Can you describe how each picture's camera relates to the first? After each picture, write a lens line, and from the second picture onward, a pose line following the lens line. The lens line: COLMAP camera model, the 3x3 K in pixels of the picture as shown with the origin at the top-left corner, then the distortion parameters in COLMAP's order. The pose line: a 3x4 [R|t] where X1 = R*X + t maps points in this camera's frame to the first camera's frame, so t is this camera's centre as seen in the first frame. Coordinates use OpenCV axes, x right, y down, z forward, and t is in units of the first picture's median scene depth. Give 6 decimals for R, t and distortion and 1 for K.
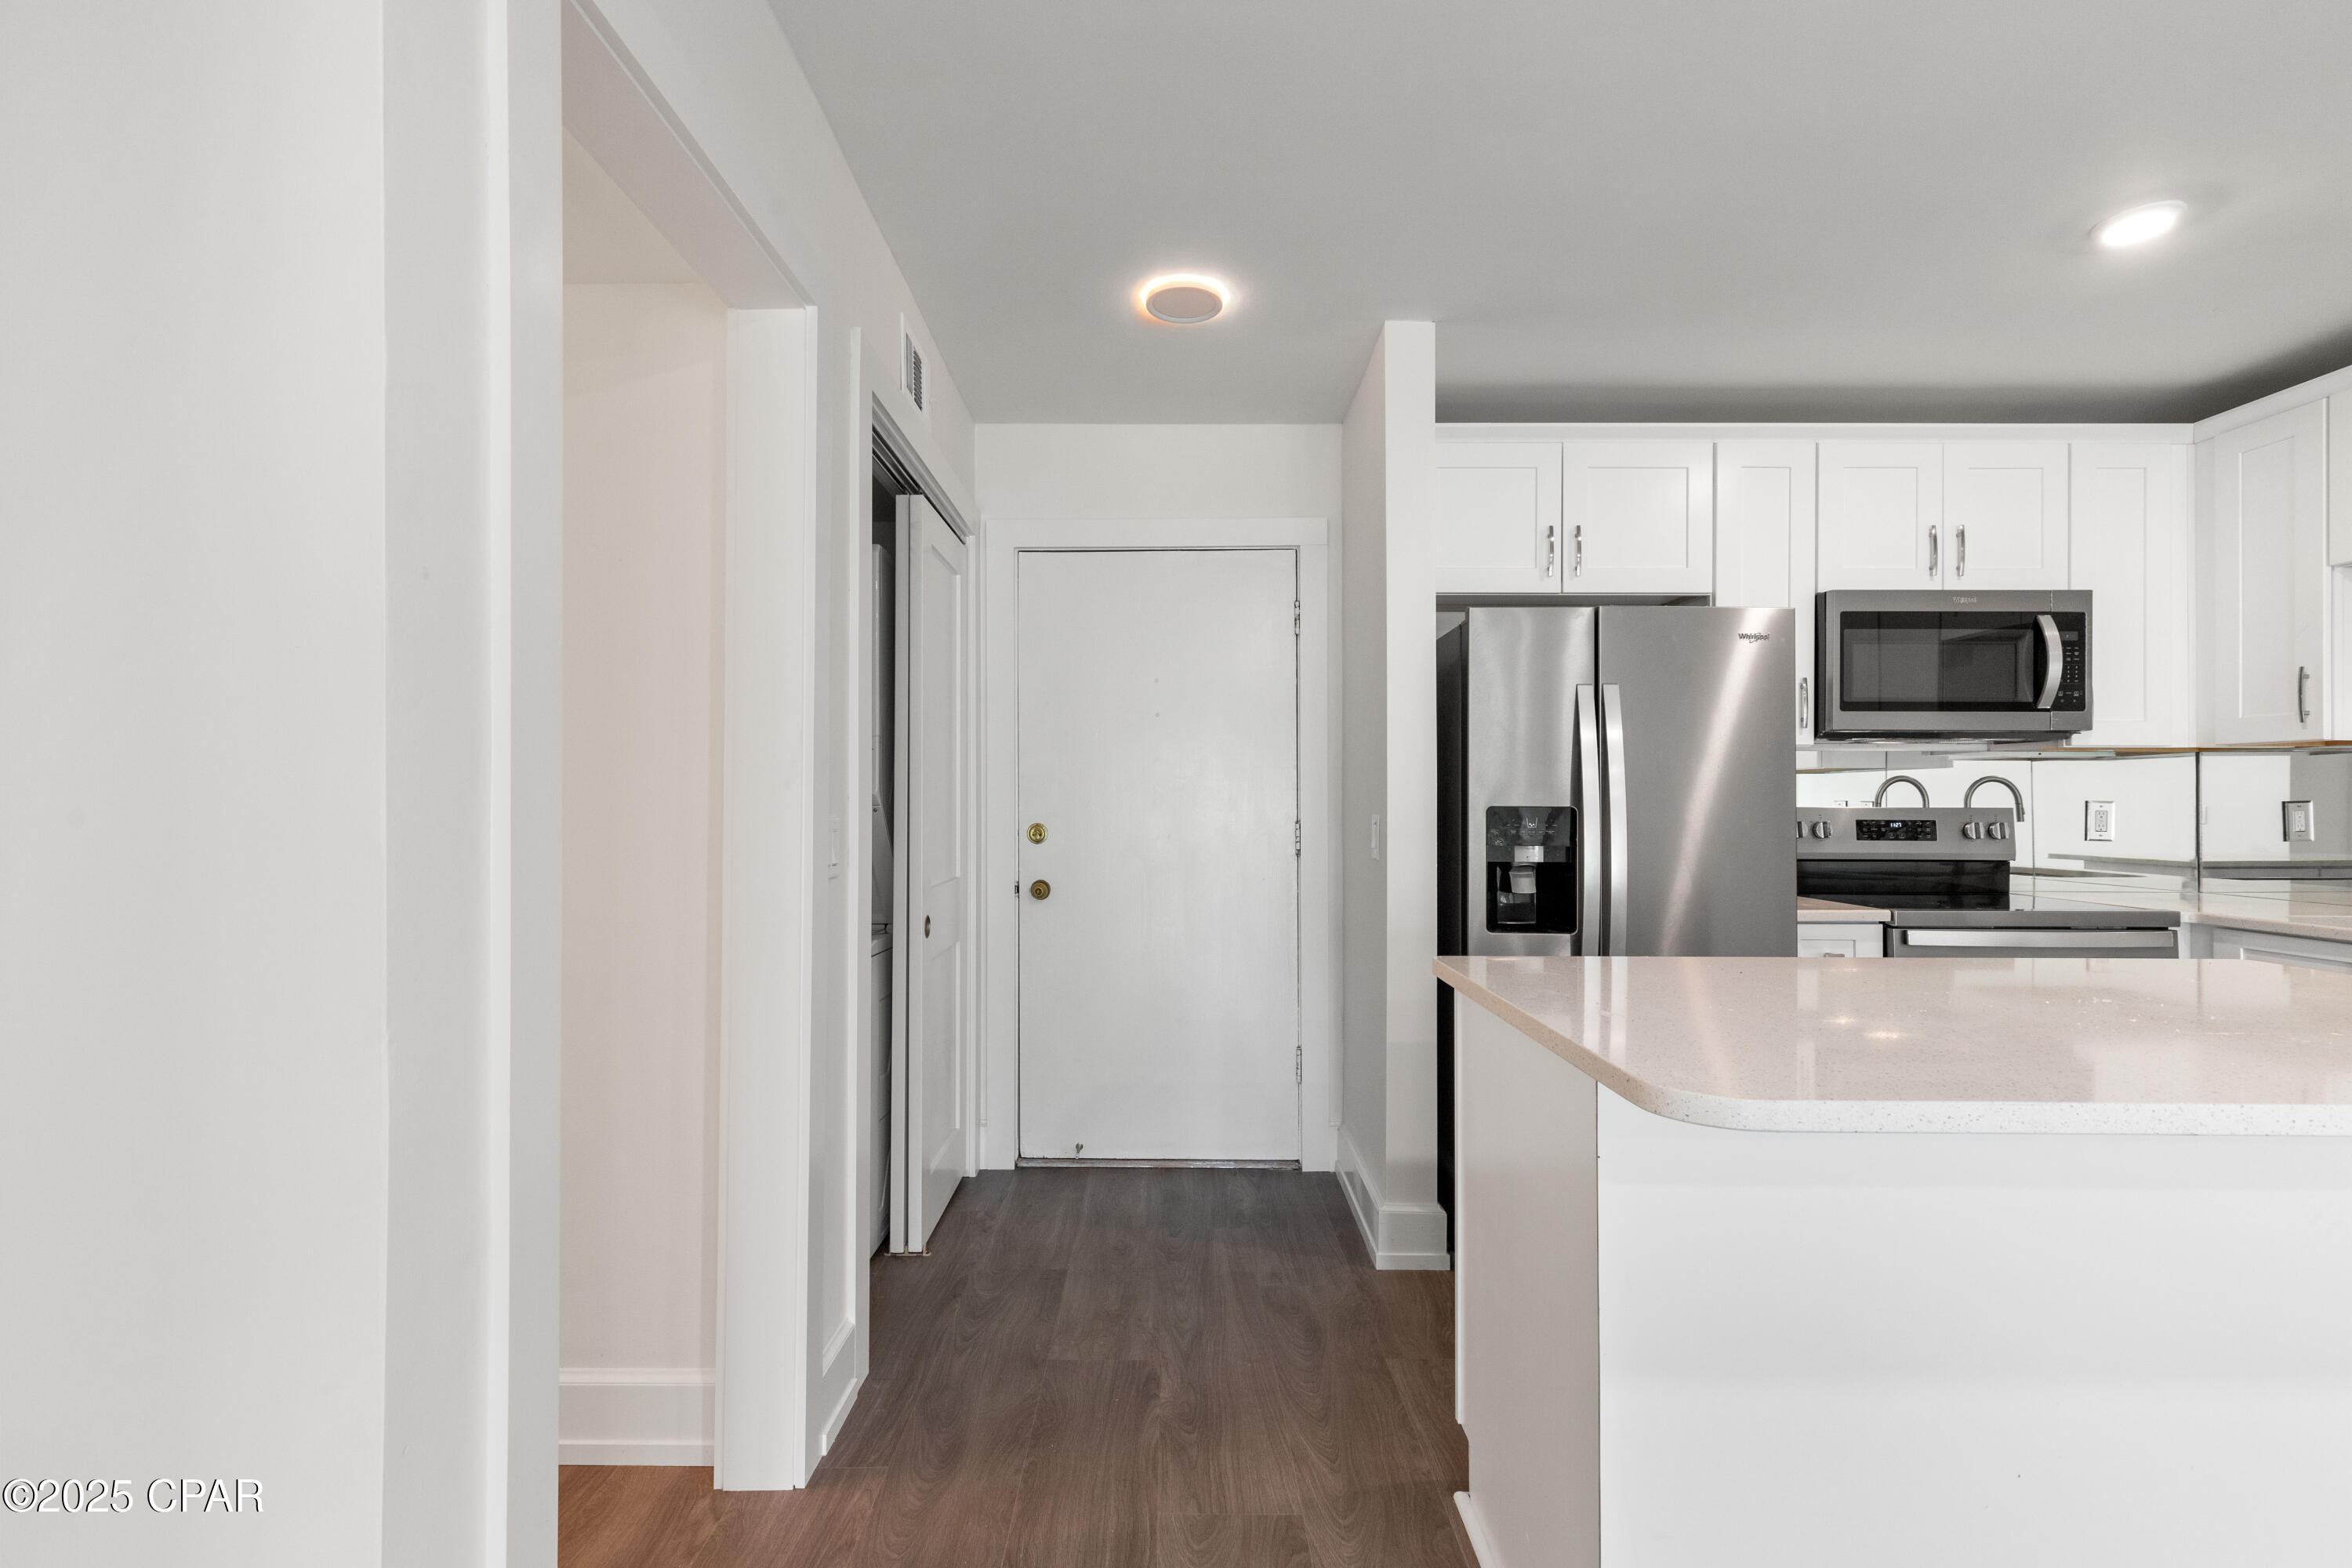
lens RADIAL K [[1063.8, 0, 1168.0], [0, 1063.8, 801.0], [0, 0, 1]] dist [0.013142, -0.003150]
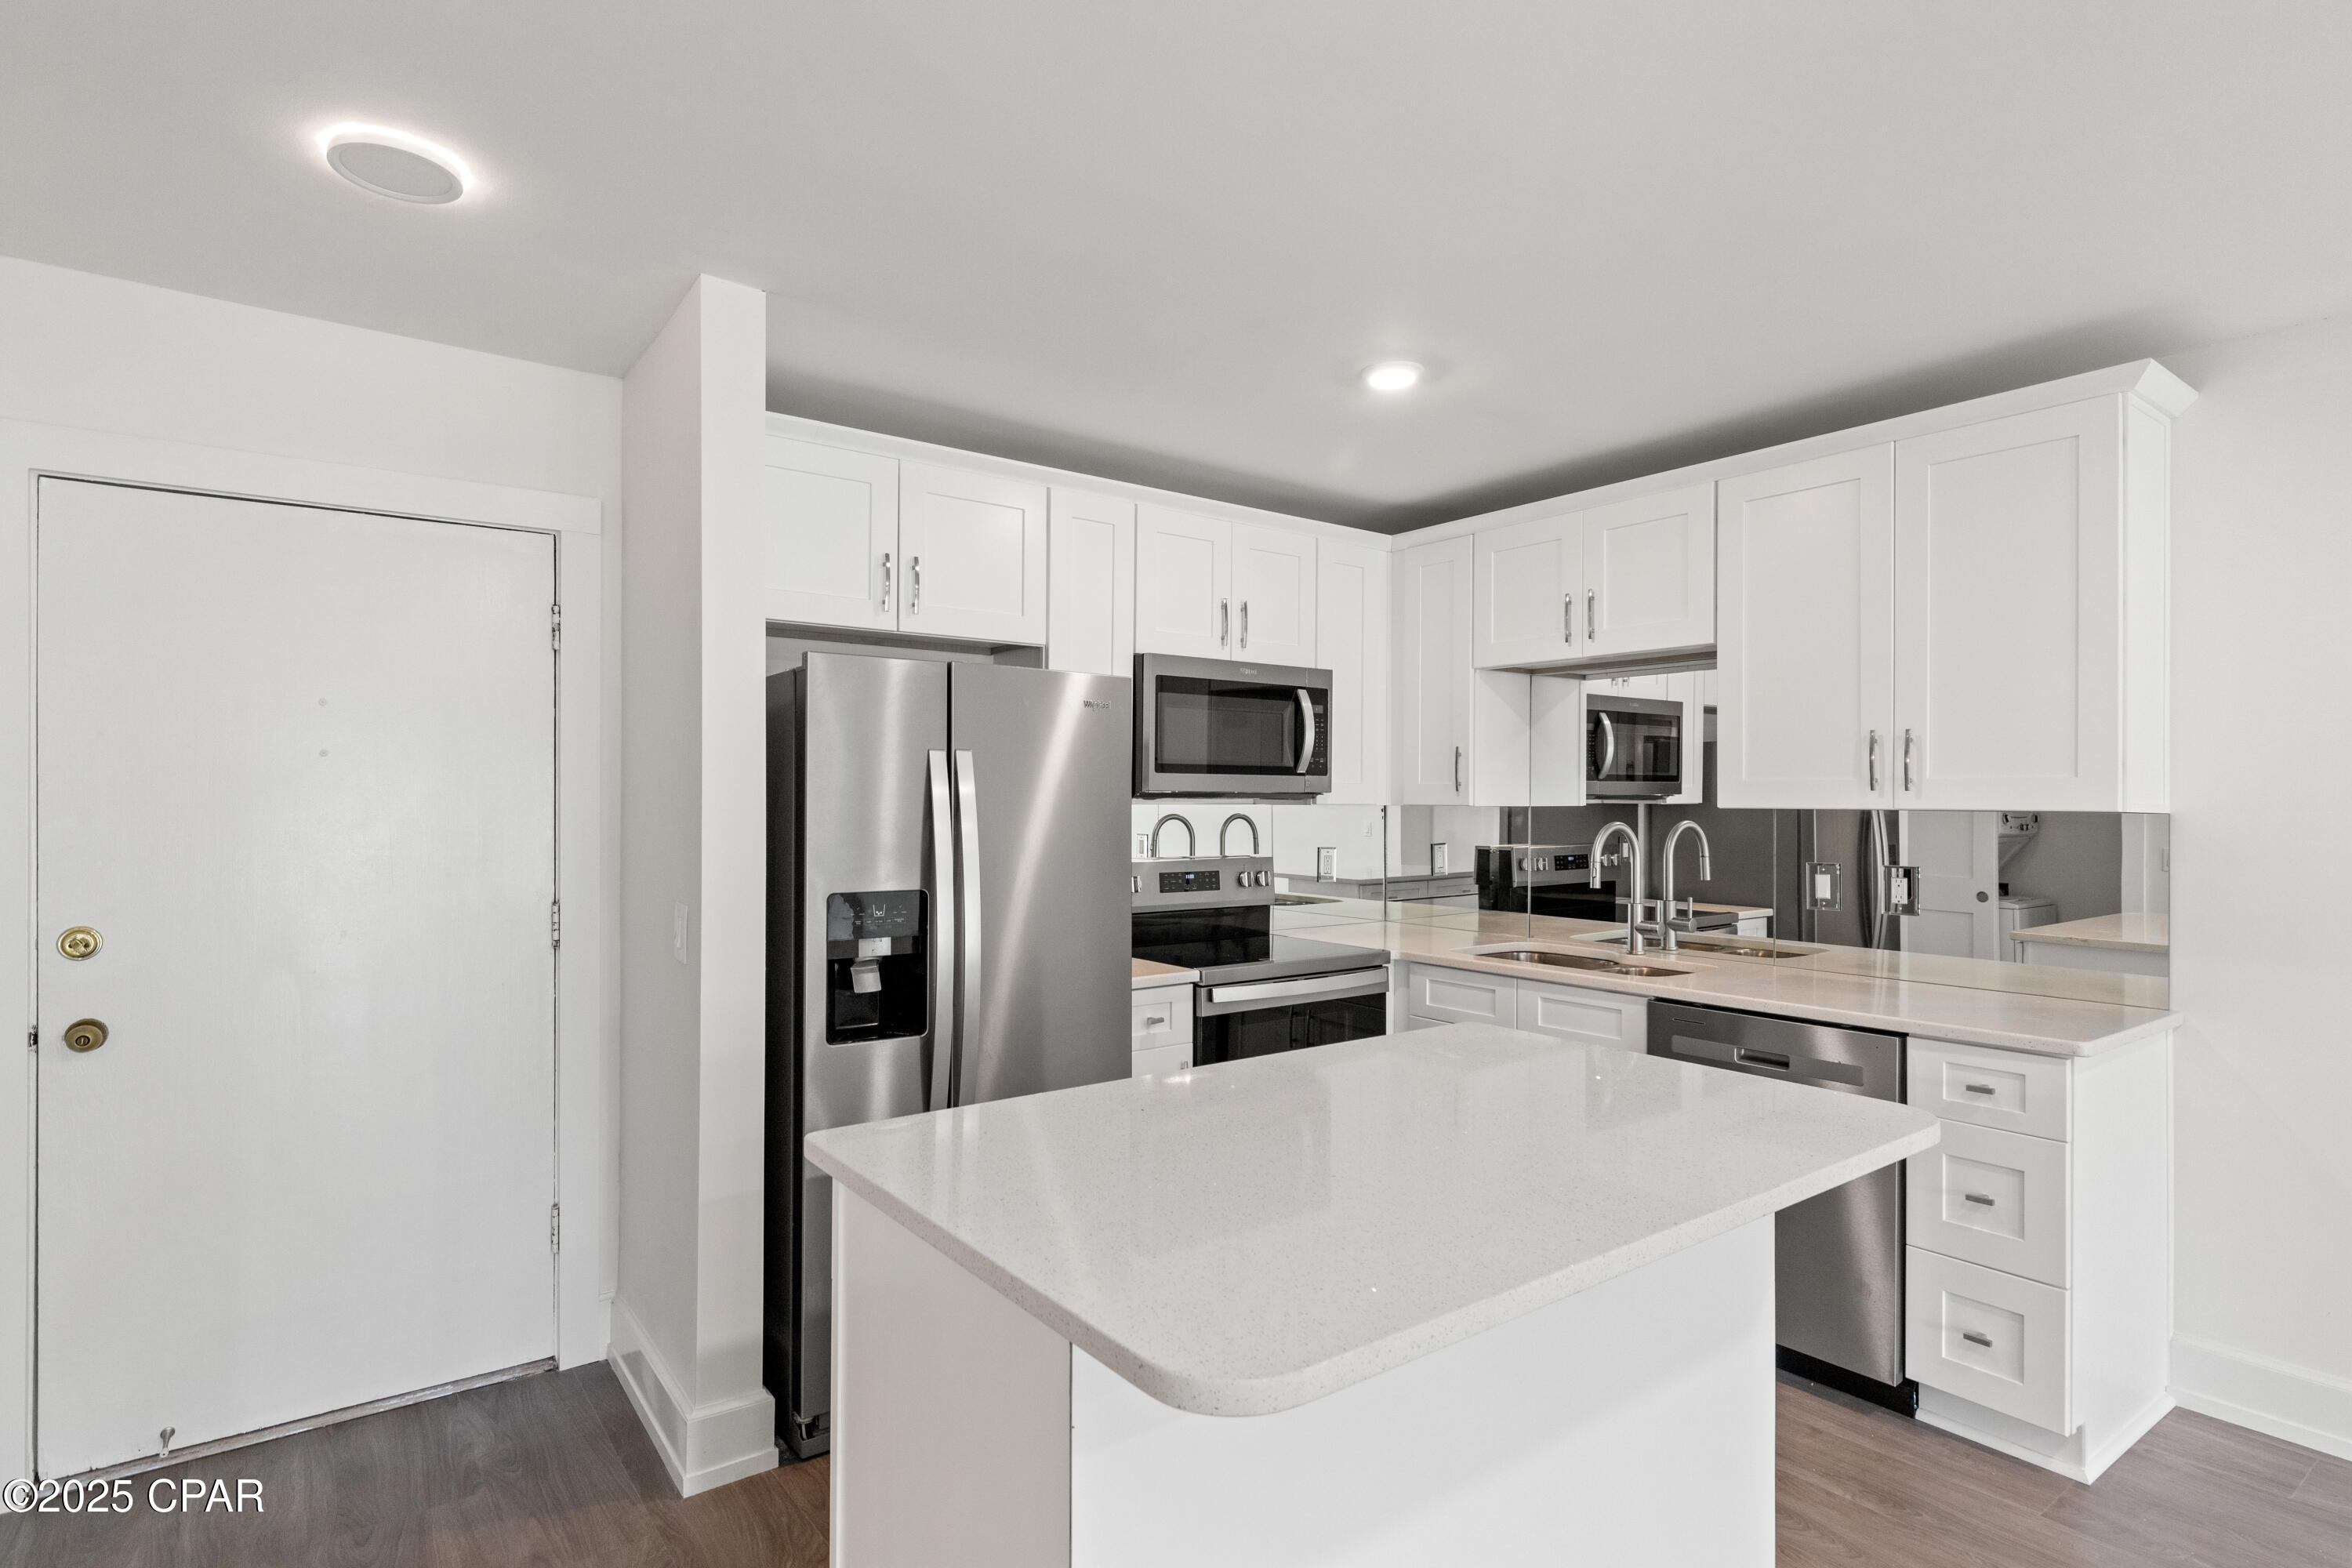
lens RADIAL K [[1190.2, 0, 1169.9], [0, 1190.2, 796.7], [0, 0, 1]] dist [0.000648, 0.001083]
pose [[0.800183, 0.002018, 0.599753, -0.036371], [-0.003806, 0.999991, 0.001713, -0.063073], [-0.599744, -0.003654, 0.800183, 0.088913]]
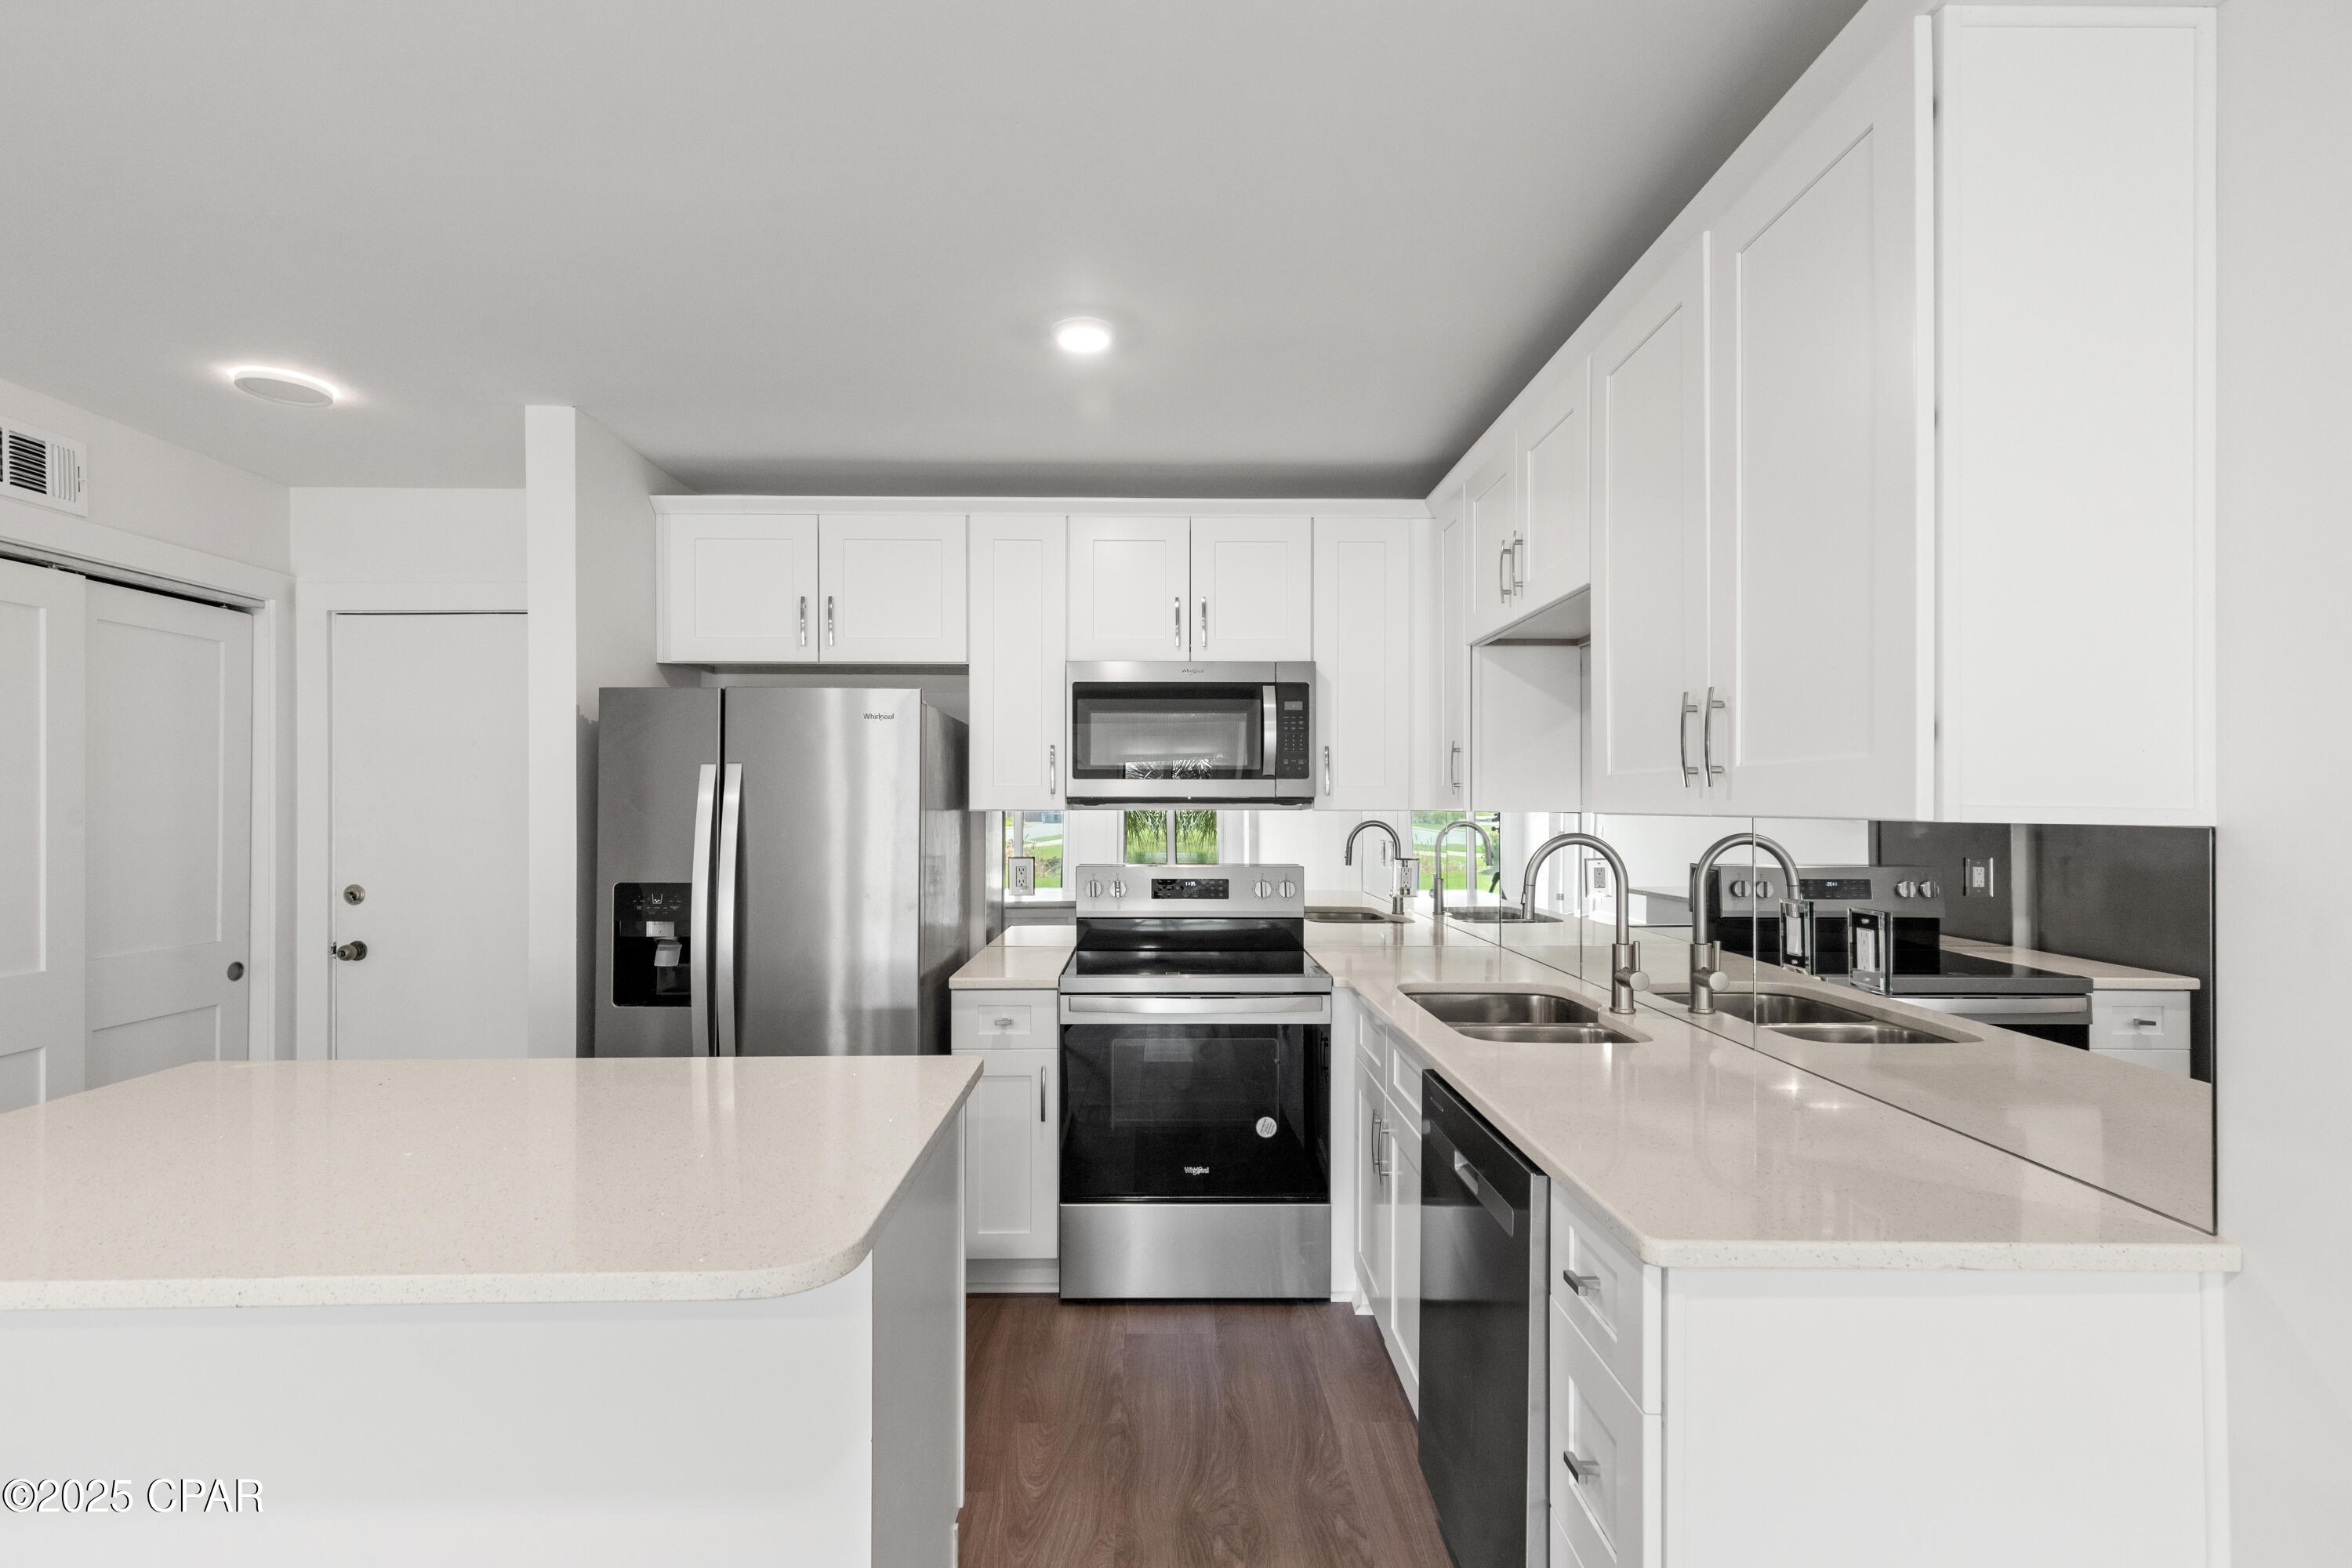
lens RADIAL K [[1063.8, 0, 1168.0], [0, 1063.8, 801.0], [0, 0, 1]] dist [0.013142, -0.003150]
pose [[0.999921, -0.002569, 0.012309, 0.706001], [0.002577, 0.999996, -0.000608, -0.061809], [-0.012307, 0.000639, 0.999924, -0.023308]]
